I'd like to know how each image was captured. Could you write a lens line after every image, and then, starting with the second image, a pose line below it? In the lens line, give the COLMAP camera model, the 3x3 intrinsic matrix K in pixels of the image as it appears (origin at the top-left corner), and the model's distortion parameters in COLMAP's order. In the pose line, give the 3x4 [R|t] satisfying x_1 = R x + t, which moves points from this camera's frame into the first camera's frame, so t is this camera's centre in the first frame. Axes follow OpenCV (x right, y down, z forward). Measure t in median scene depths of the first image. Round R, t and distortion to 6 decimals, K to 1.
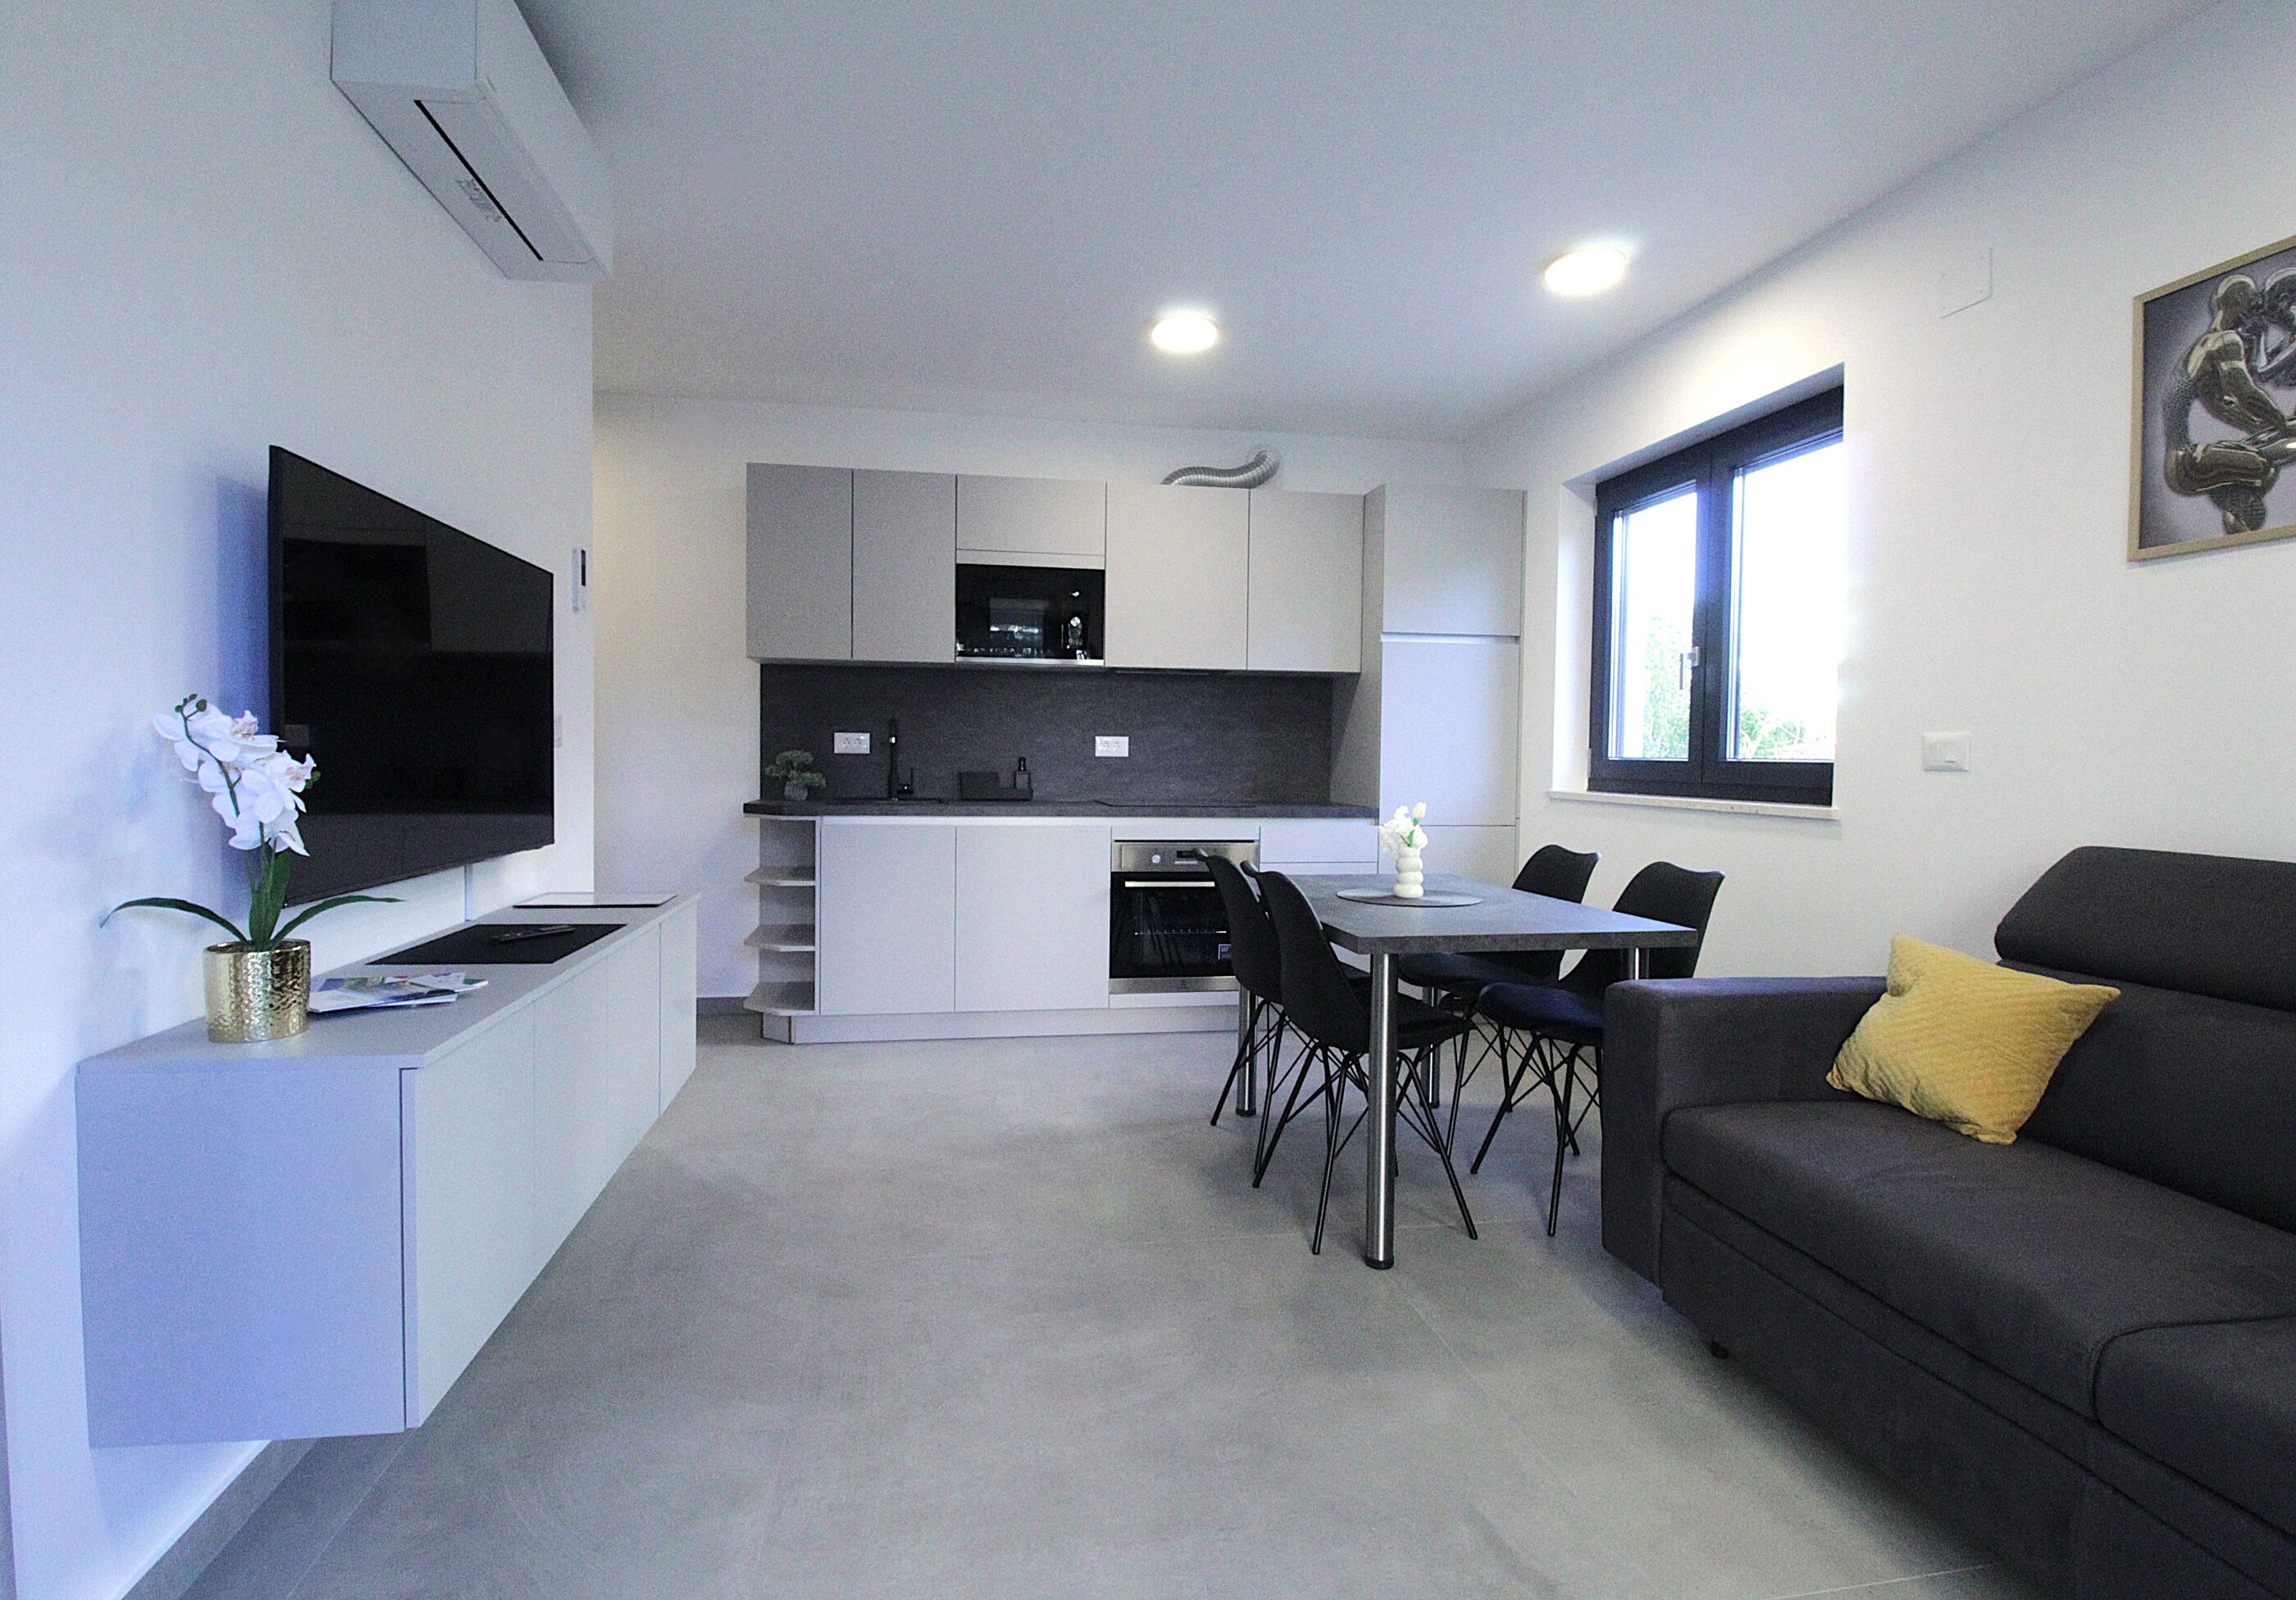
lens RADIAL K [[1131.1, 0, 1148.7], [0, 1131.1, 774.3], [0, 0, 1]] dist [-0.002481, -0.000433]
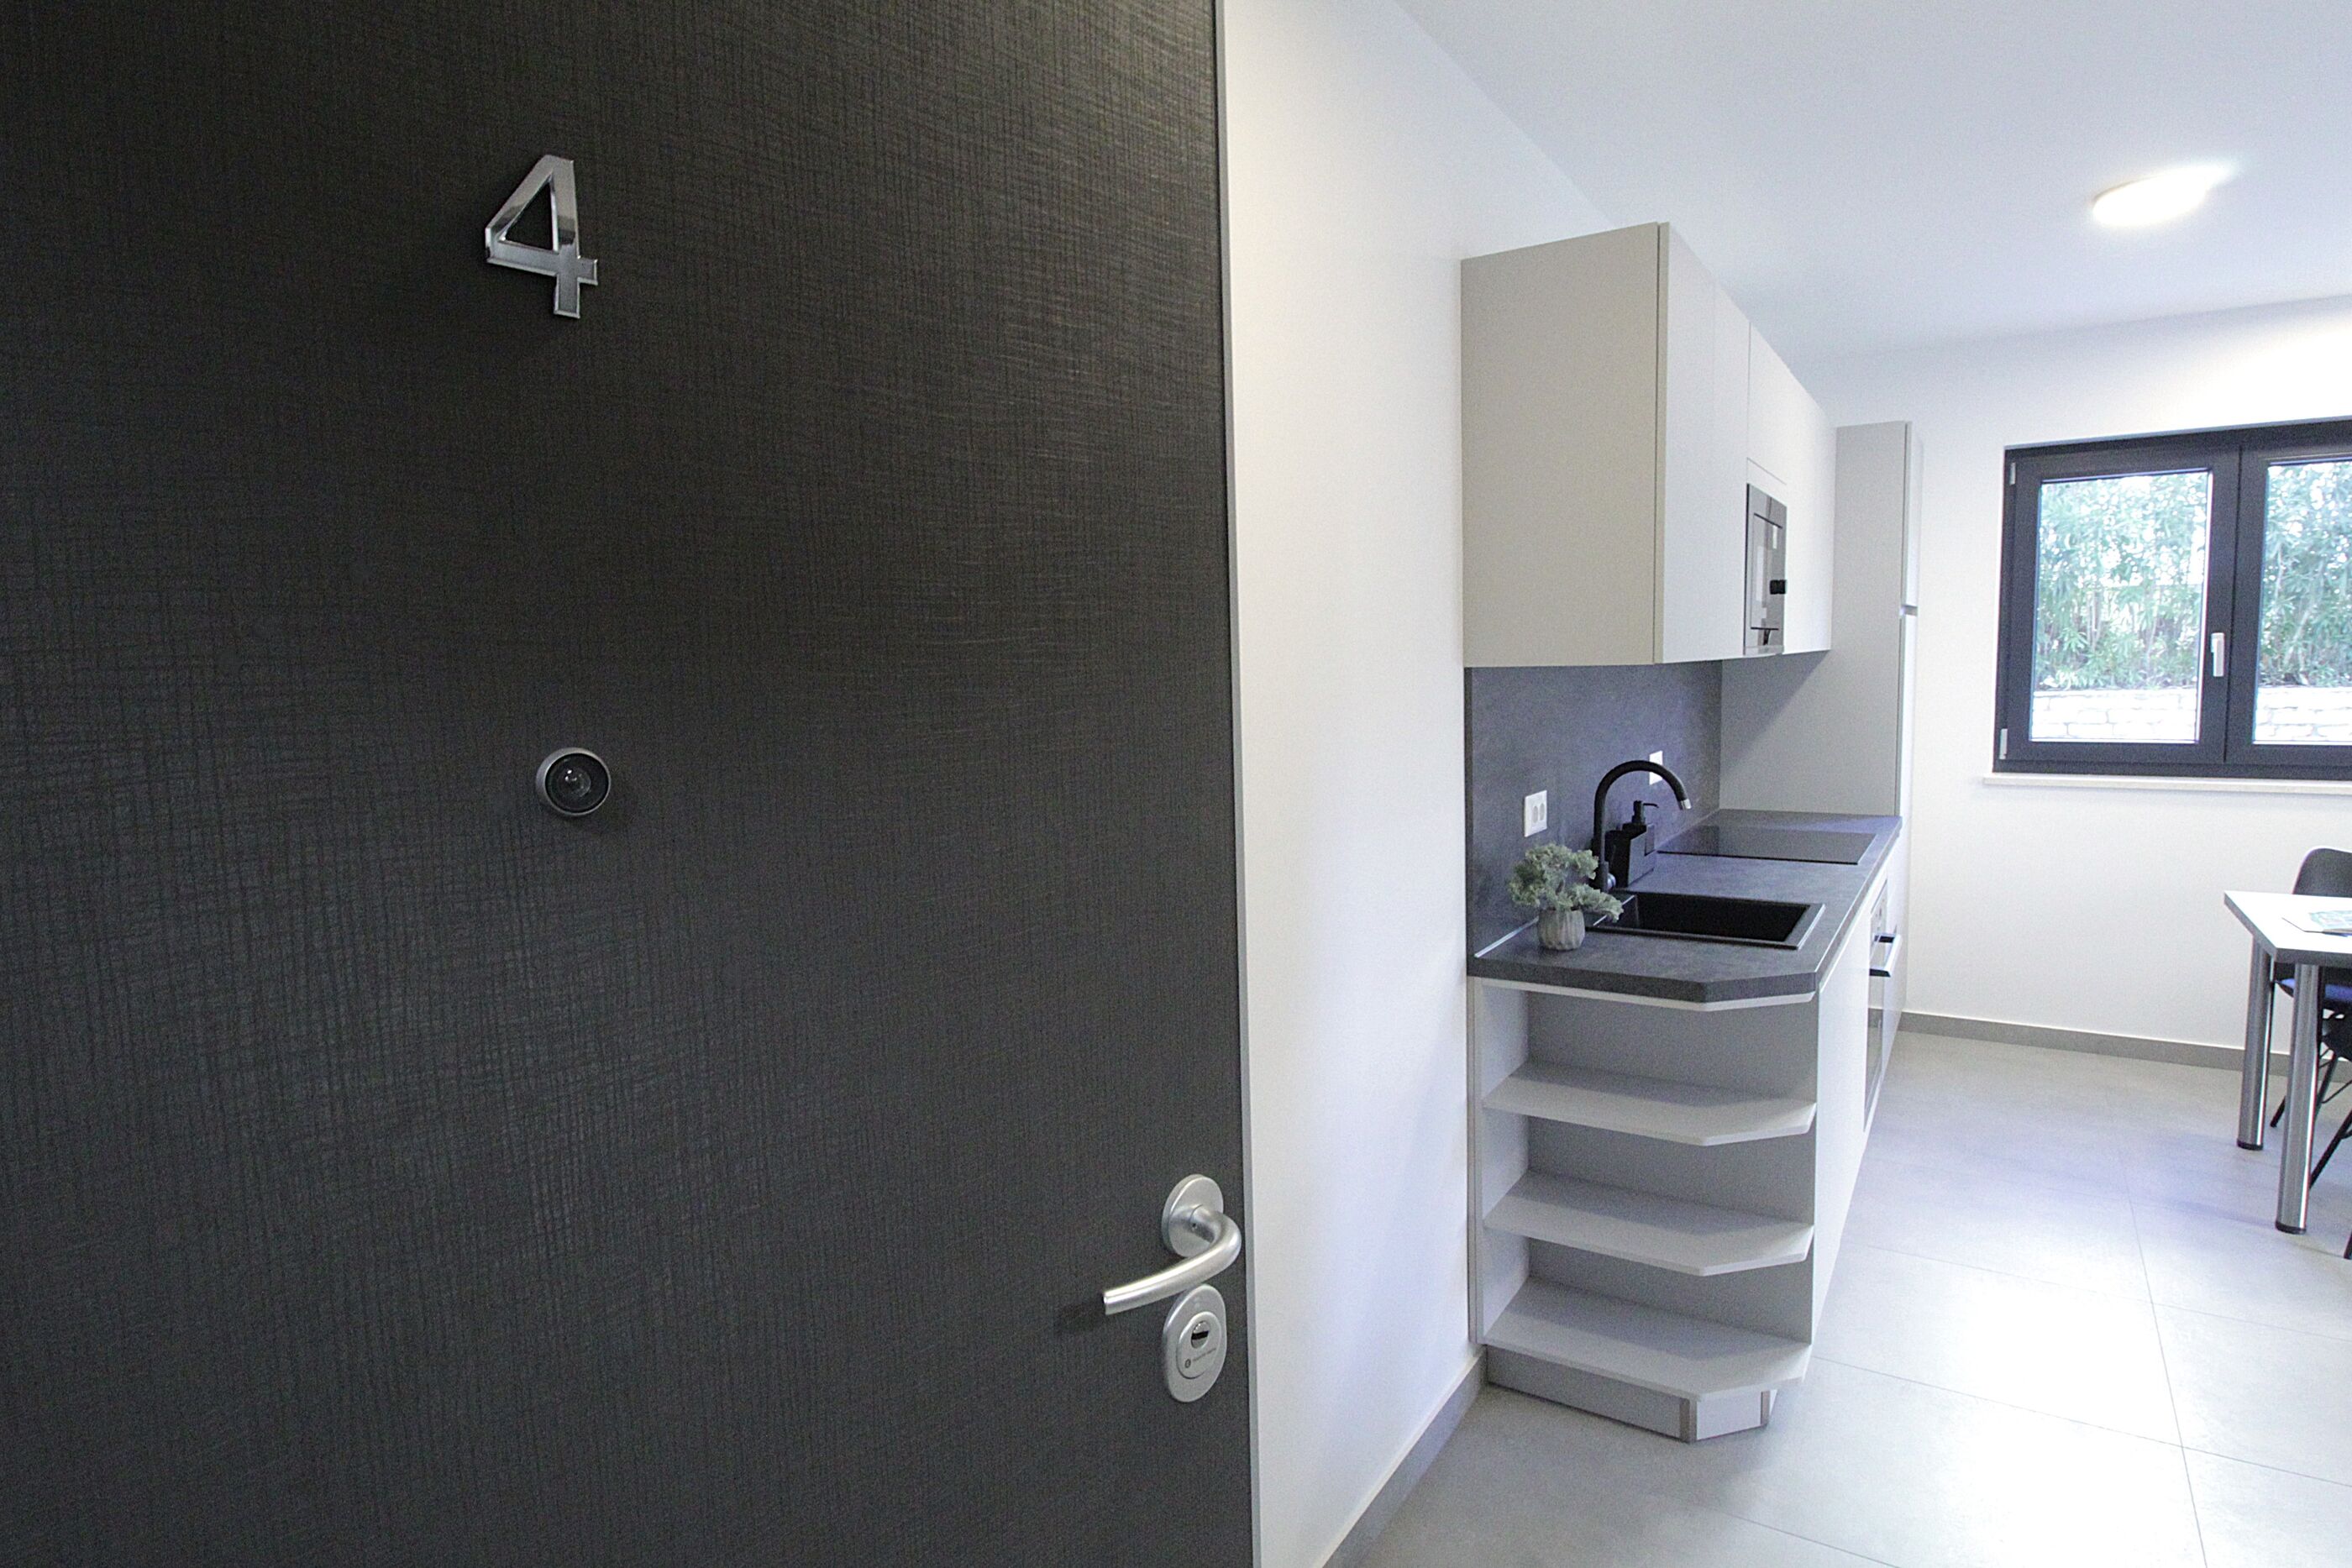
lens RADIAL K [[1330.6, 0, 1186.5], [0, 1330.6, 772.1], [0, 0, 1]] dist [0.001612, -0.018637]
pose [[0.652340, -0.099649, 0.751348, -1.045053], [0.043177, 0.994595, 0.094423, -0.140344], [-0.756696, -0.029156, 0.653116, 0.925982]]
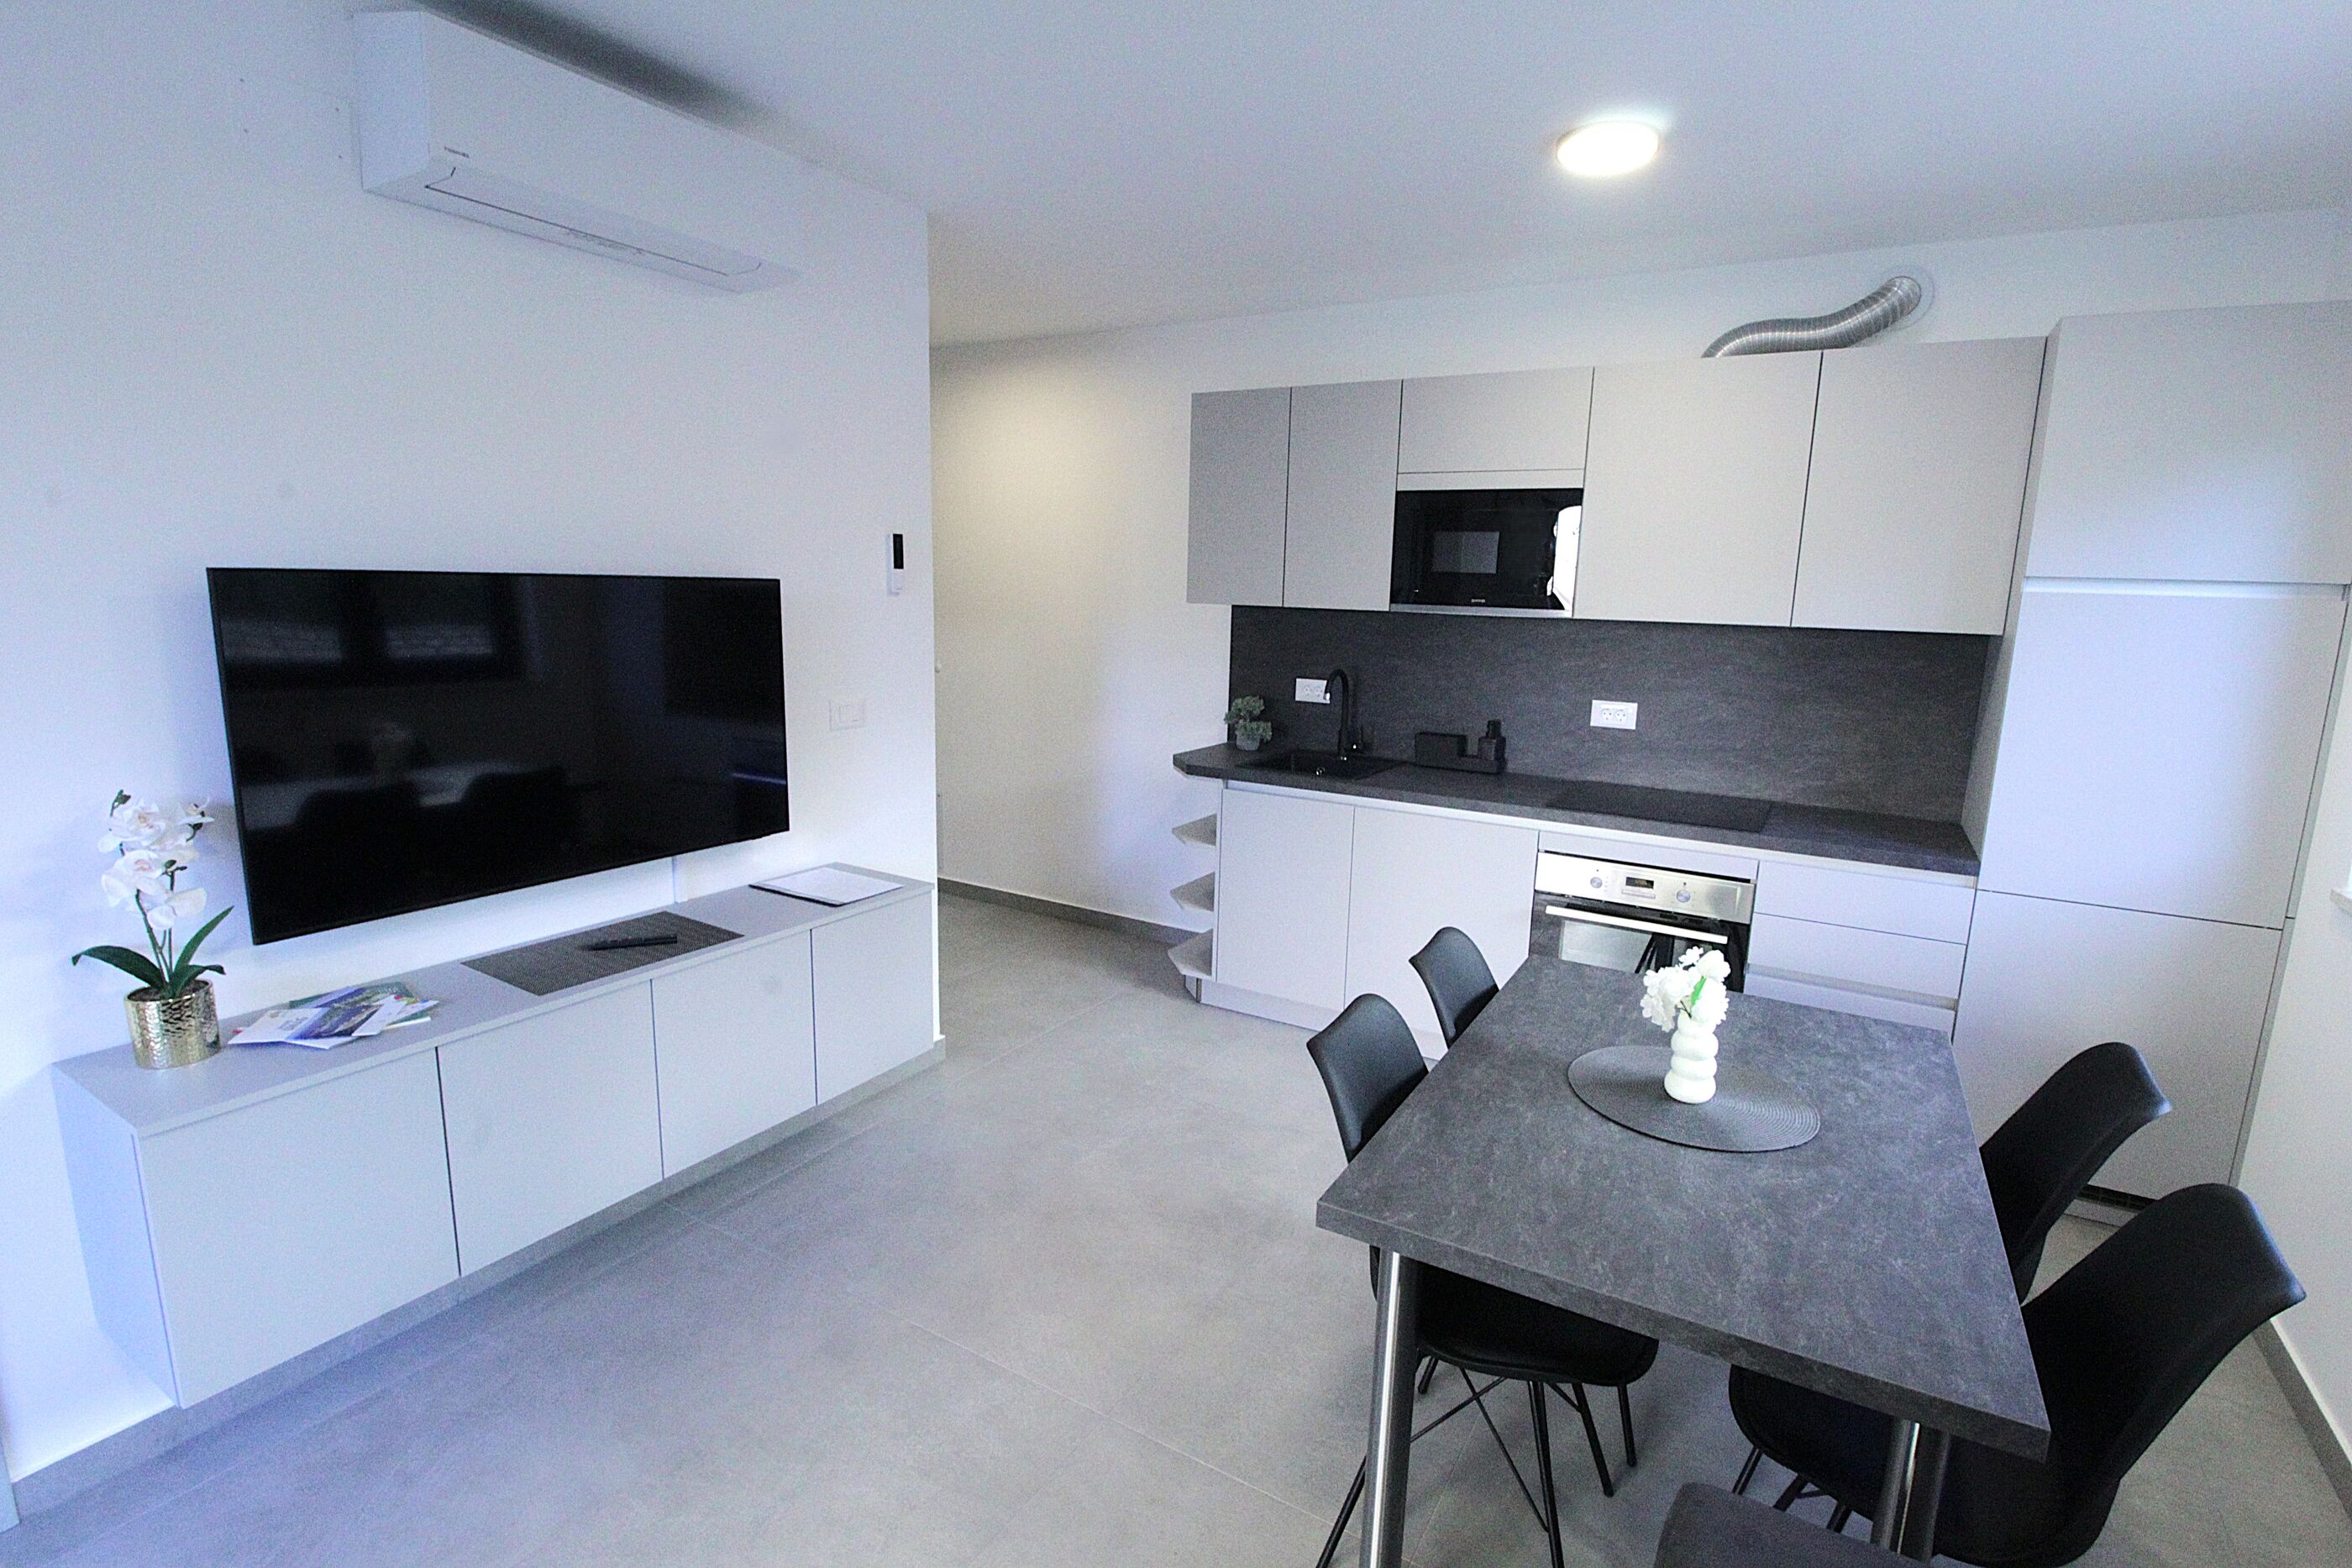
lens RADIAL K [[1118.5, 0, 1176.0], [0, 1118.5, 784.0], [0, 0, 1]] dist [-0.001087, -0.010897]
pose [[0.764479, 0.120503, -0.633286, 0.287734], [-0.032349, 0.988307, 0.149007, -0.103479], [0.643836, -0.093426, 0.759438, 0.285819]]
